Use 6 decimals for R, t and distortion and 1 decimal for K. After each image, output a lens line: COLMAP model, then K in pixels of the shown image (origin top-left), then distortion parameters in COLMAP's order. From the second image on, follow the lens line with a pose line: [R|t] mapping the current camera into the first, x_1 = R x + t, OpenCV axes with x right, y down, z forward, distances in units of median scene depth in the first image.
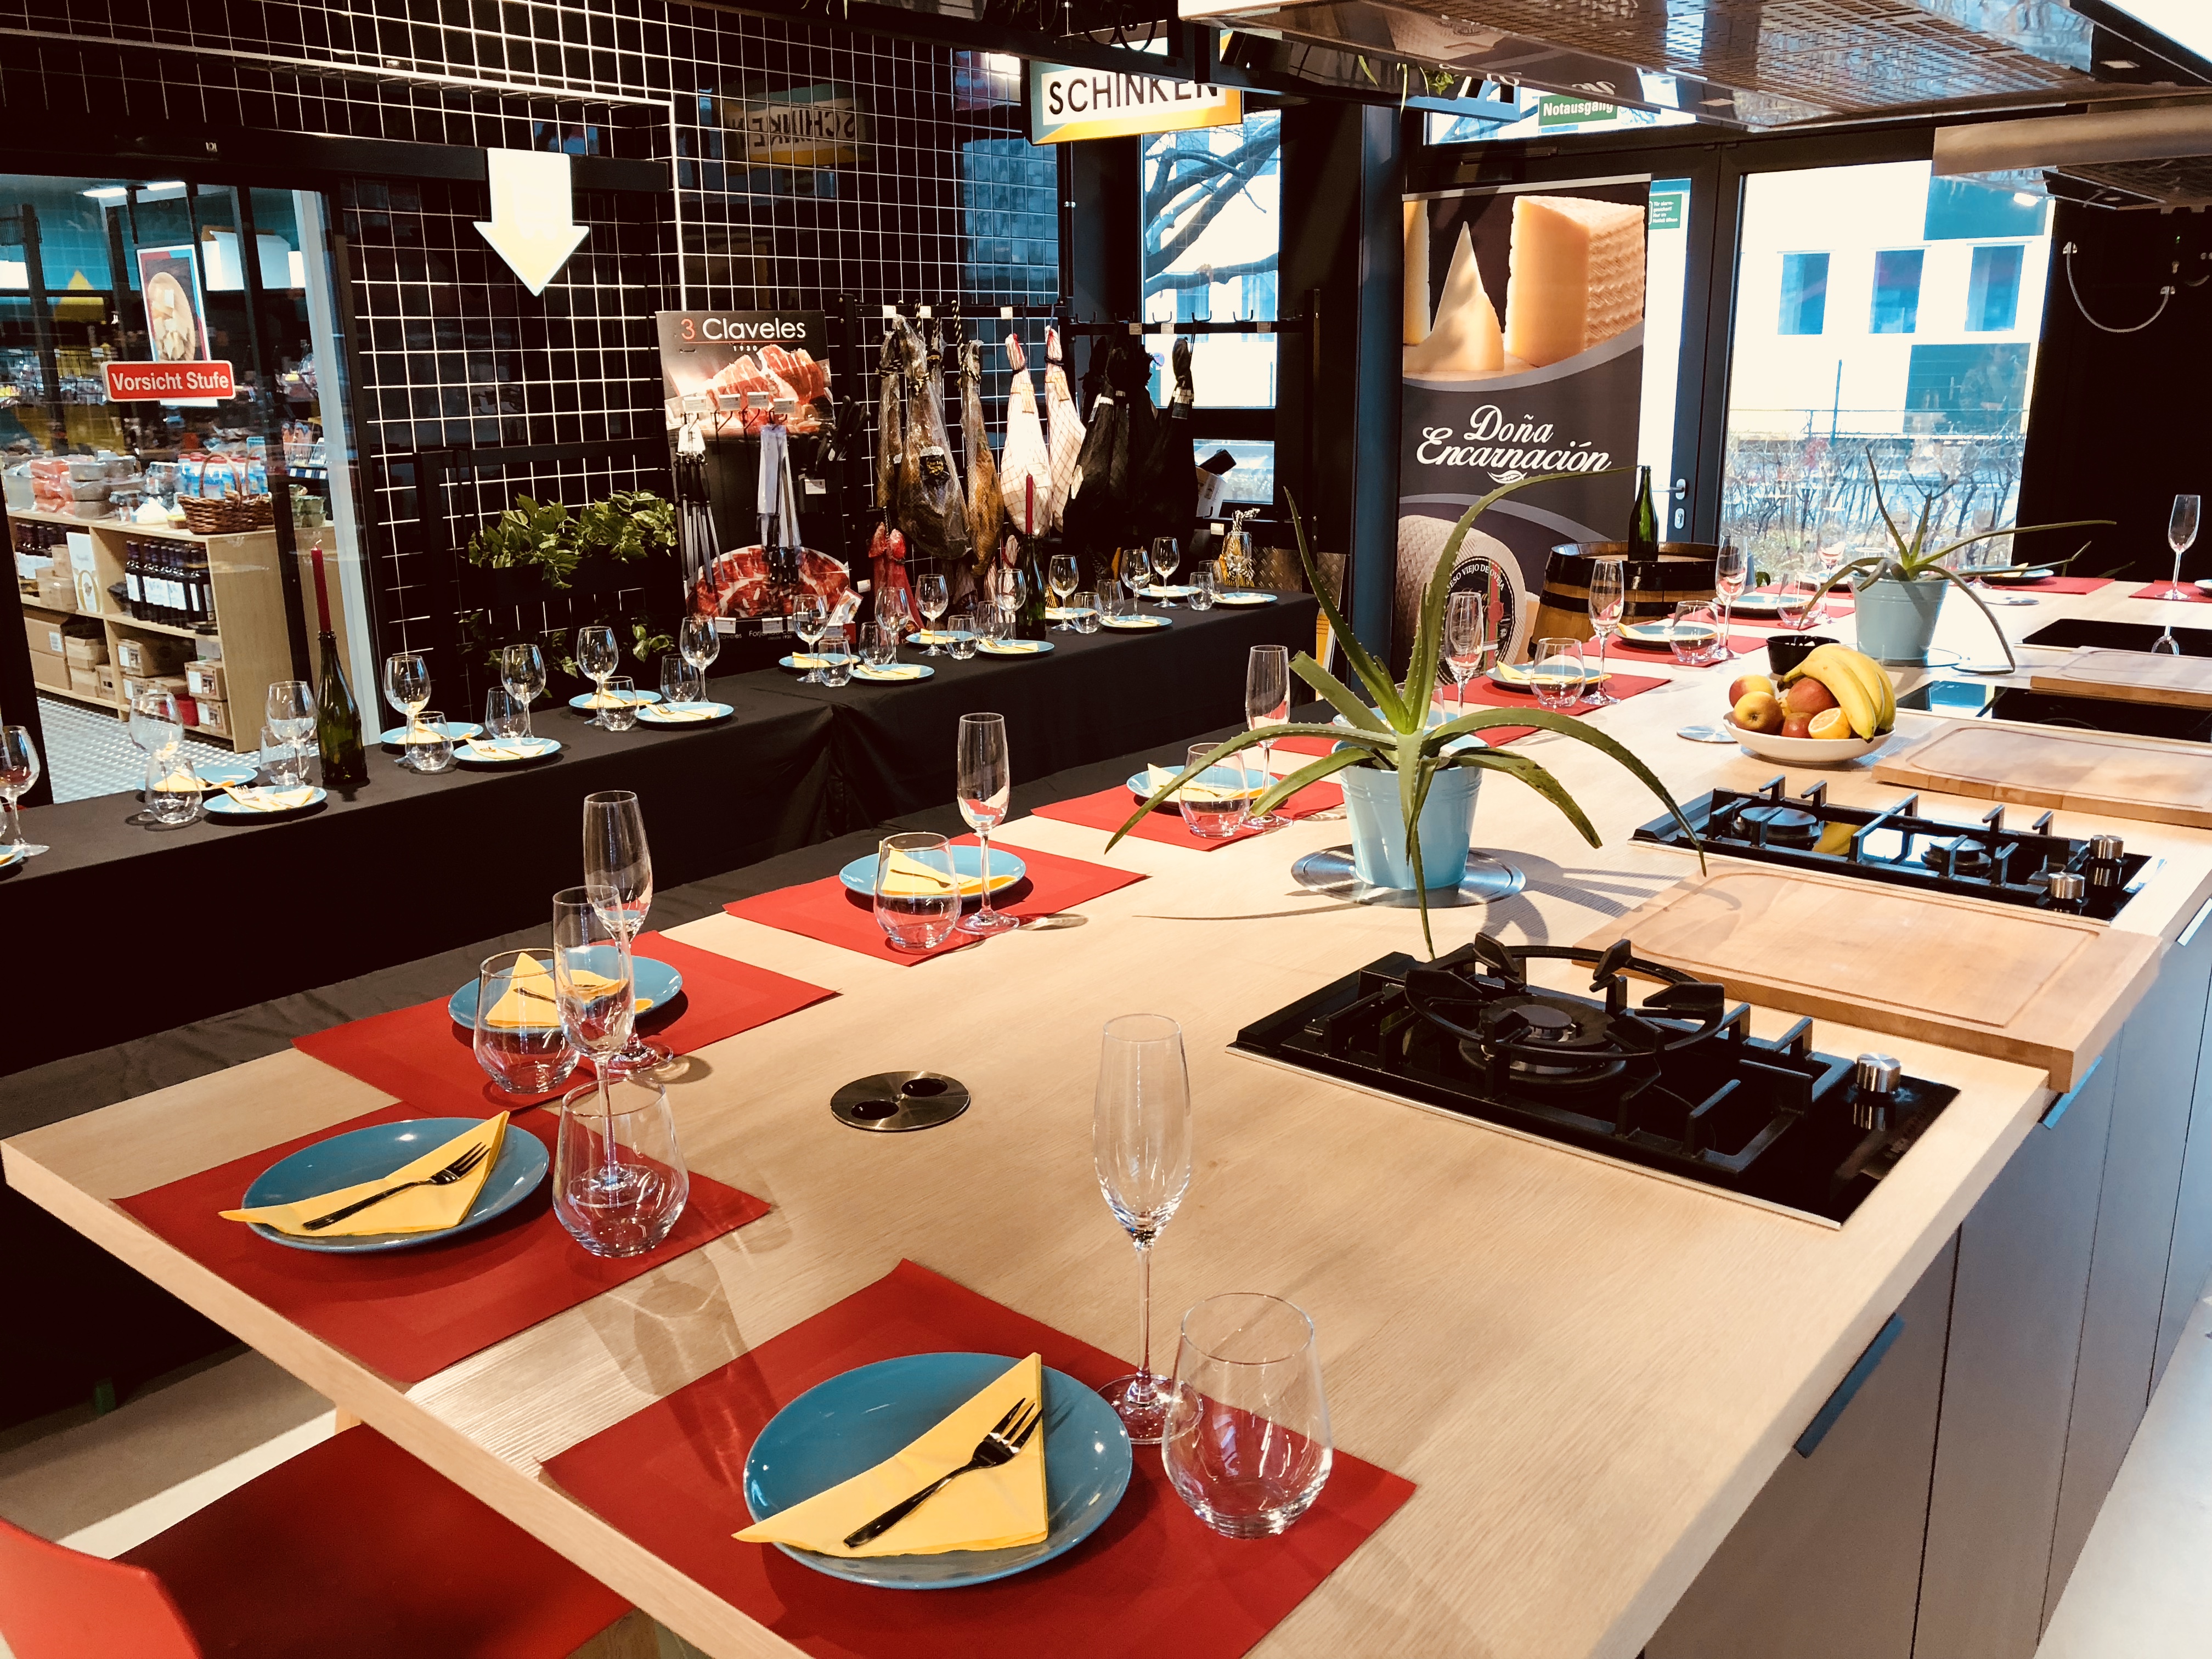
lens RADIAL K [[1778.4, 0, 1106.0], [0, 1778.4, 829.5], [0, 0, 1]] dist [0.012530, 0.000946]
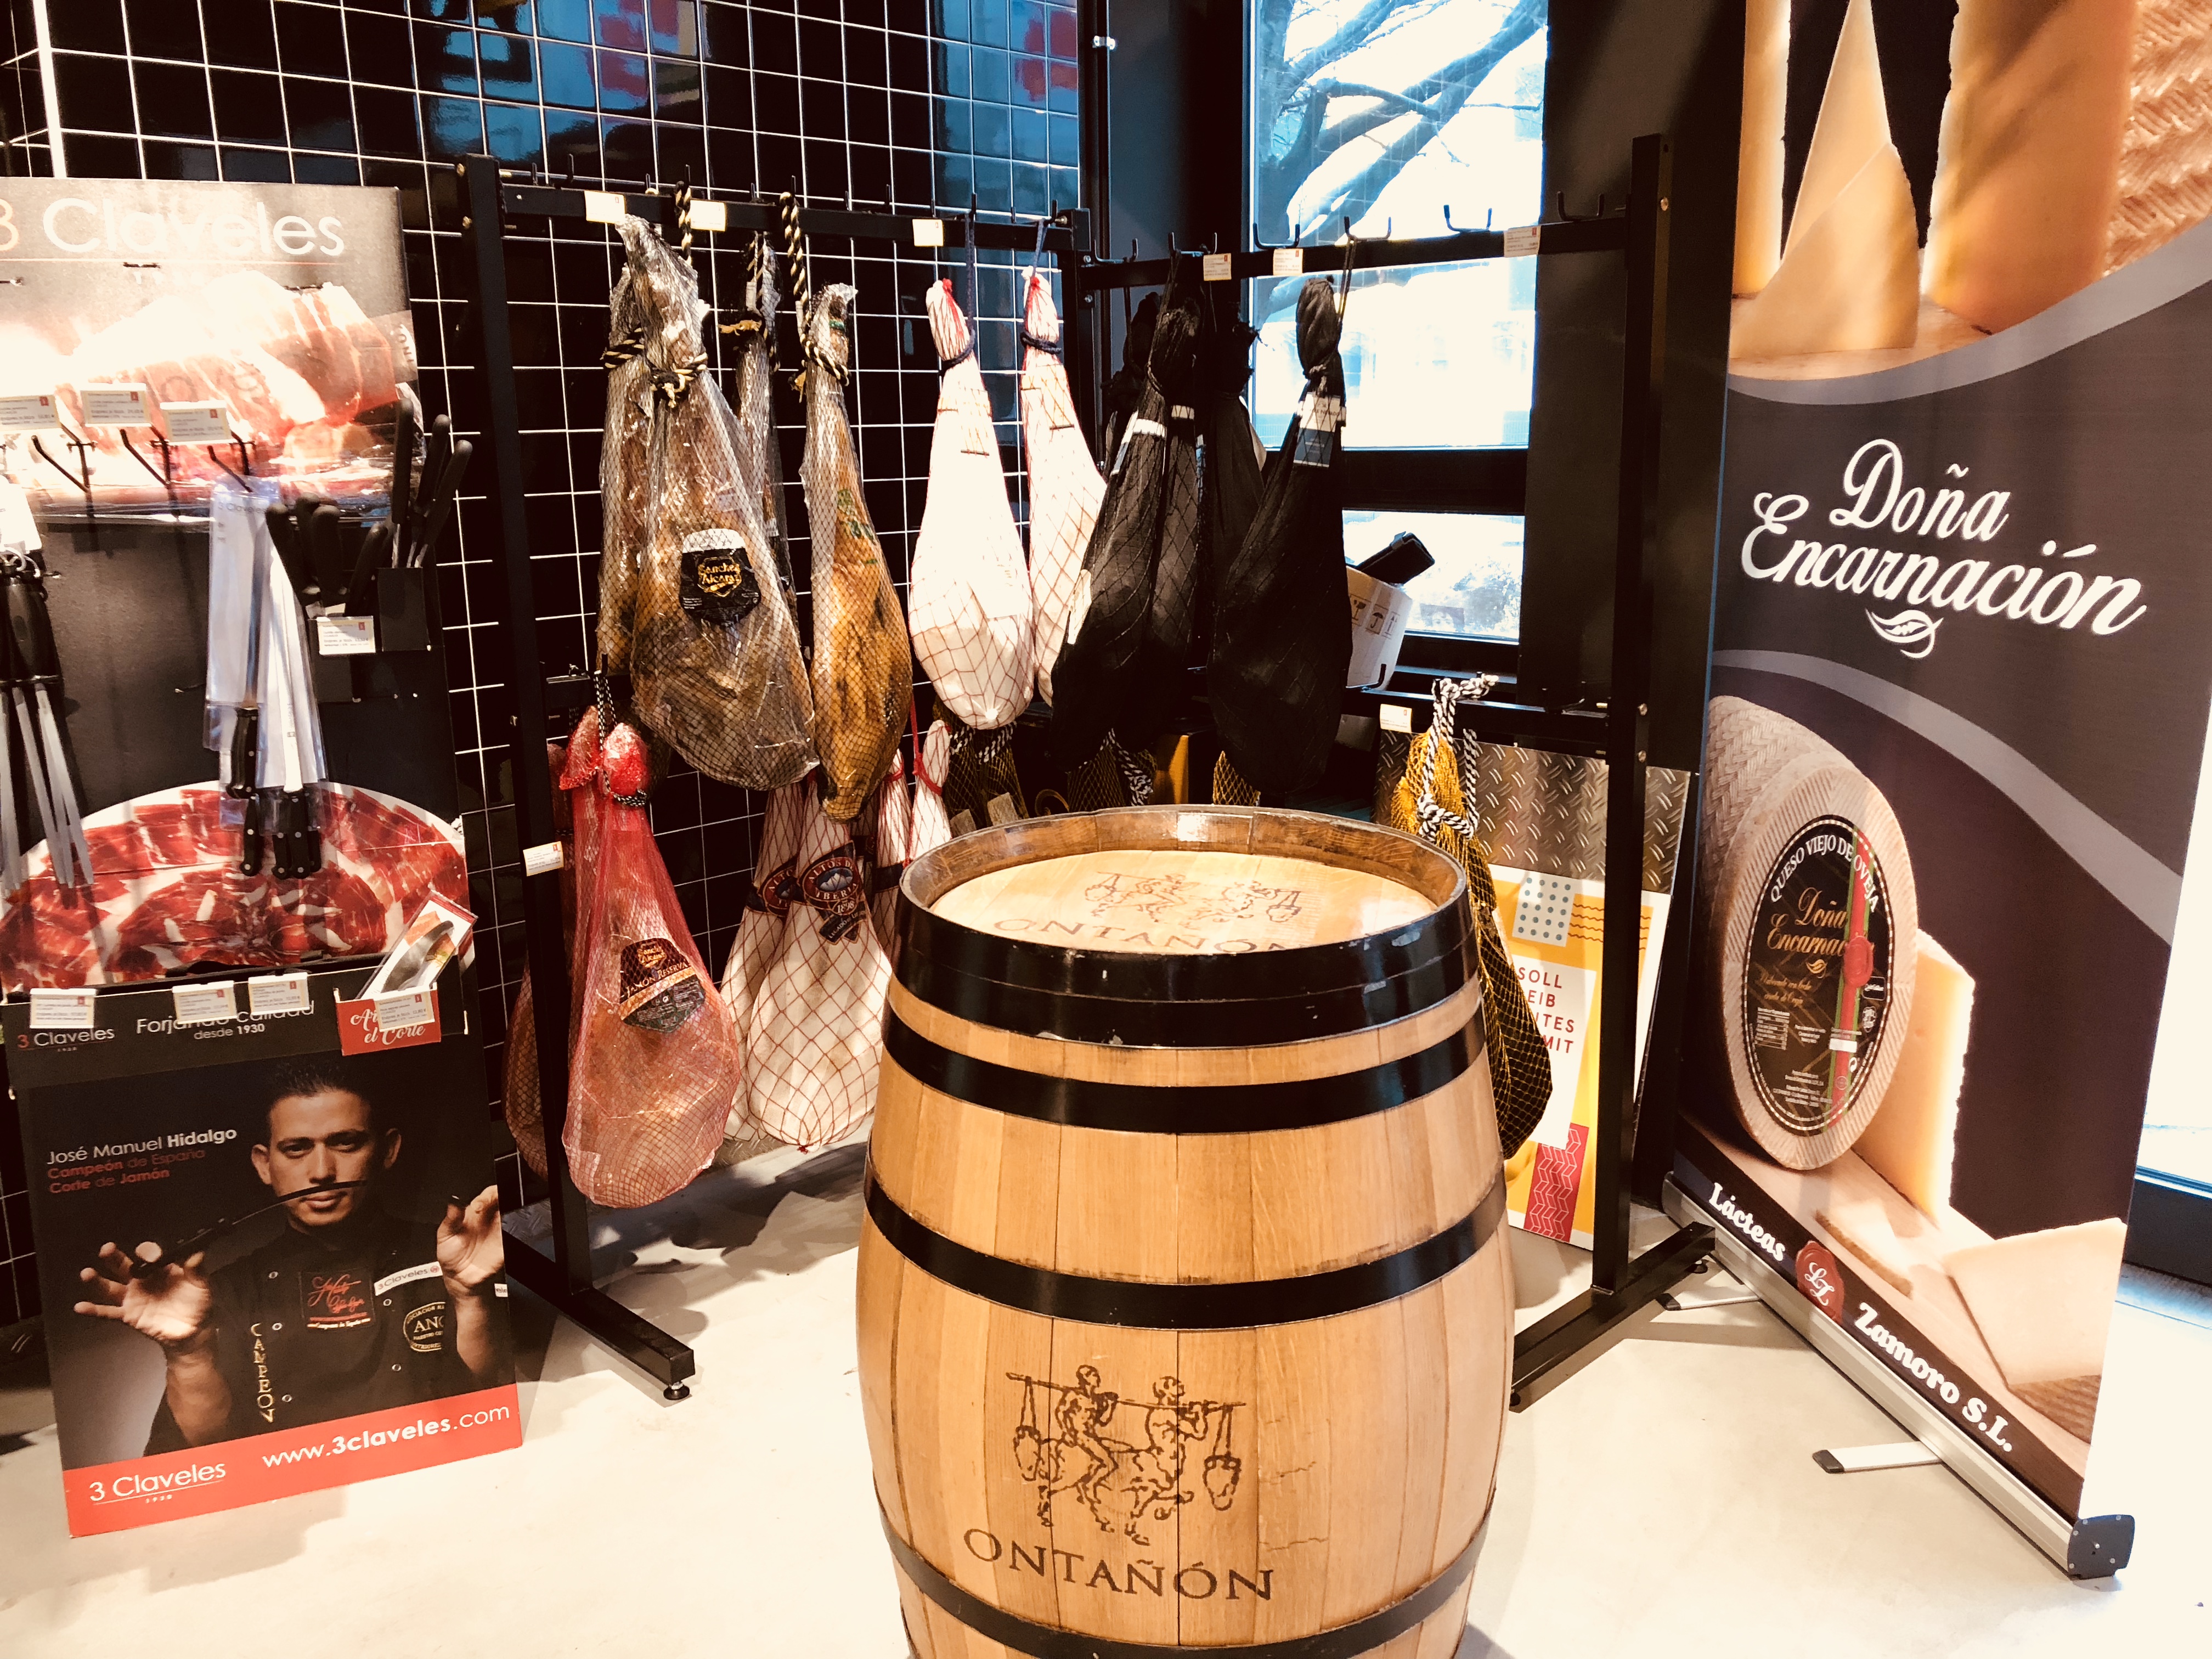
lens RADIAL K [[1807.6, 0, 1106.0], [0, 1807.6, 829.5], [0, 0, 1]] dist [0.005179, -0.088250]
pose [[0.996097, 0.017804, -0.086448, 0.031570], [-0.021277, 0.998996, -0.039413, -0.125996], [0.085660, 0.041098, 0.995476, 0.570066]]
